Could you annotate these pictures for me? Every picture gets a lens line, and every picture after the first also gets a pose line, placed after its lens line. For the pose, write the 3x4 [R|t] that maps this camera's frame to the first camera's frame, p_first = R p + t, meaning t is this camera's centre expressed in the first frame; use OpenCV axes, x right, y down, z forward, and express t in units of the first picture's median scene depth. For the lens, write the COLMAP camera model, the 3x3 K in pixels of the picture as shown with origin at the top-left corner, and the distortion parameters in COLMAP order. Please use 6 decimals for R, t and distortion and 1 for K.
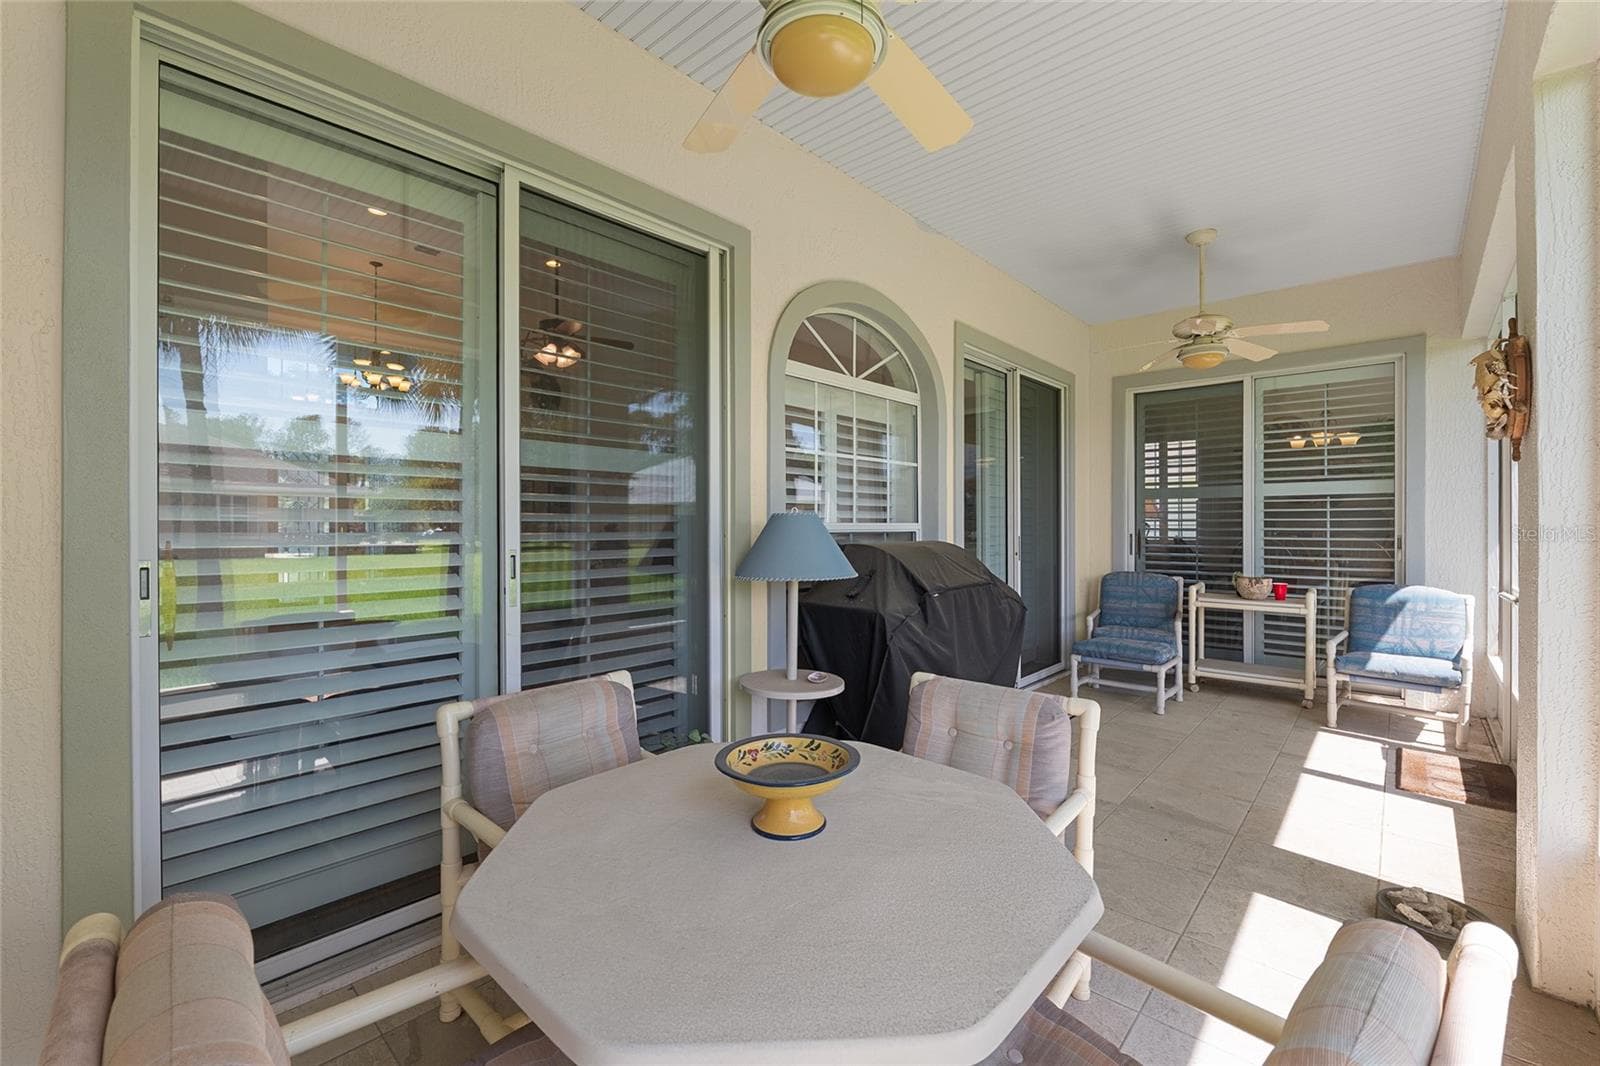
lens RADIAL K [[683.1, 0, 798.2], [0, 683.1, 521.0], [0, 0, 1]] dist [-0.000573, -0.000073]
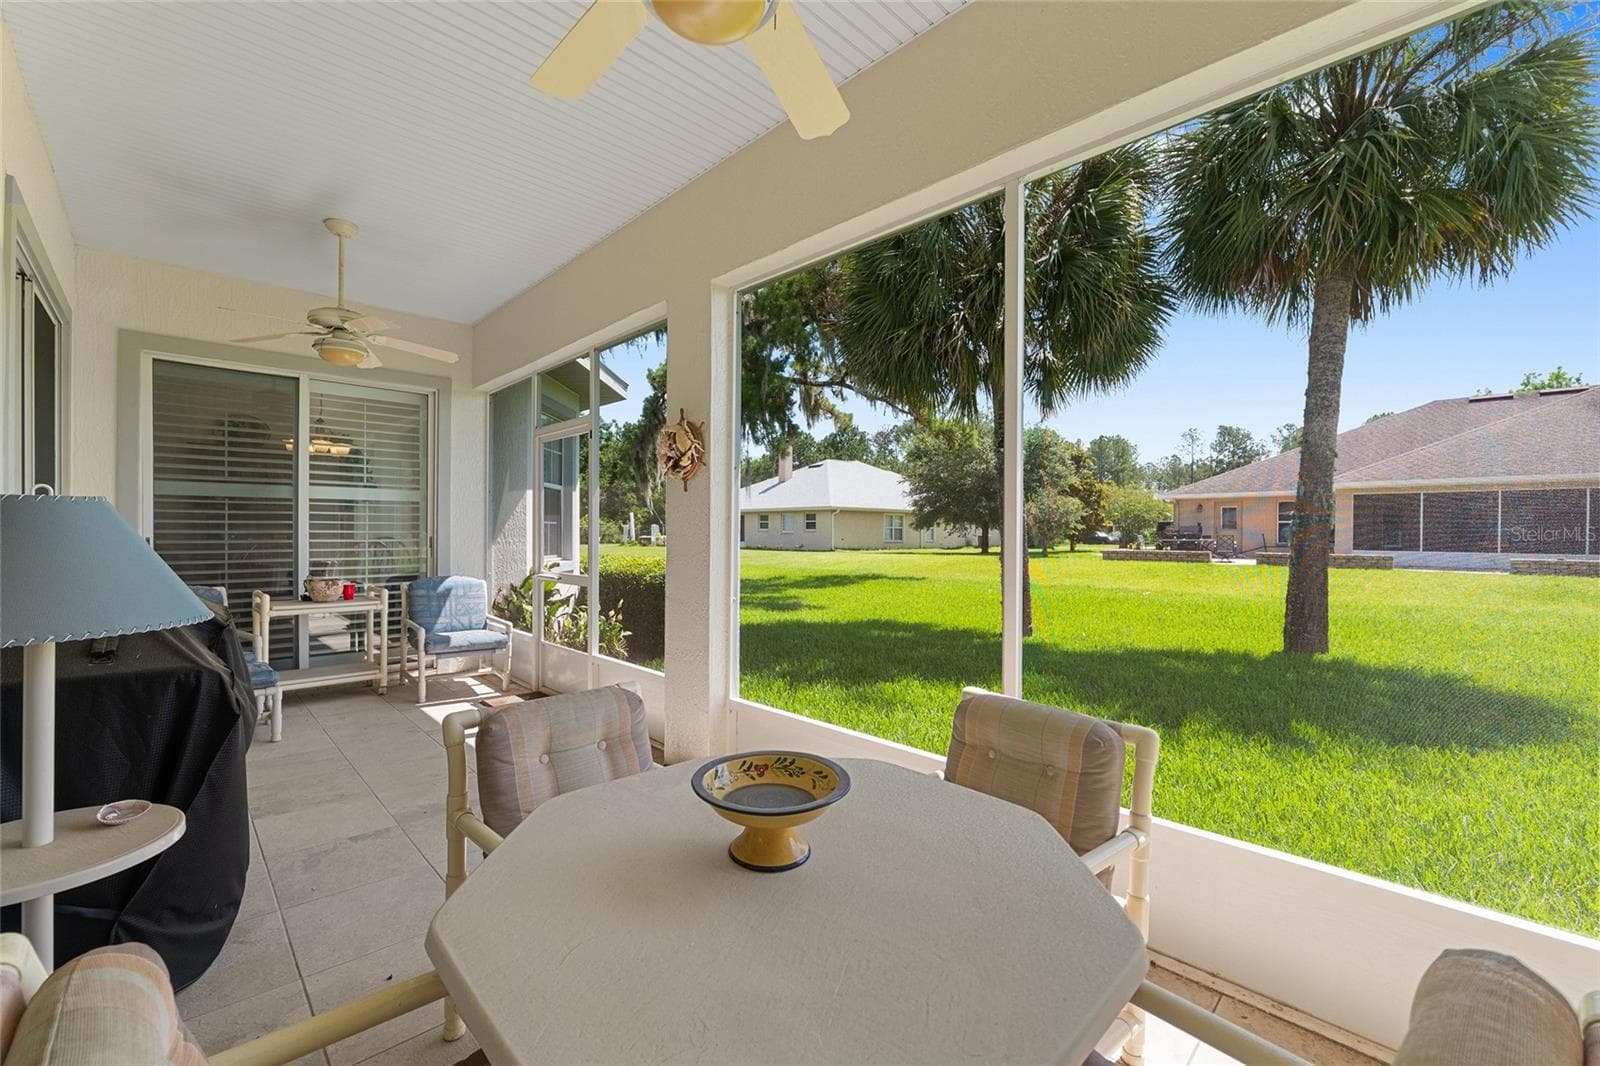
lens RADIAL K [[658.0, 0, 800.0], [0, 658.0, 533.0], [0, 0, 1]] dist [-0.000038, -0.000001]
pose [[0.070108, -0.003196, 0.997534, -0.275355], [-0.010494, 0.999937, 0.003941, 0.003306], [-0.997484, -0.010745, 0.070070, 0.275383]]
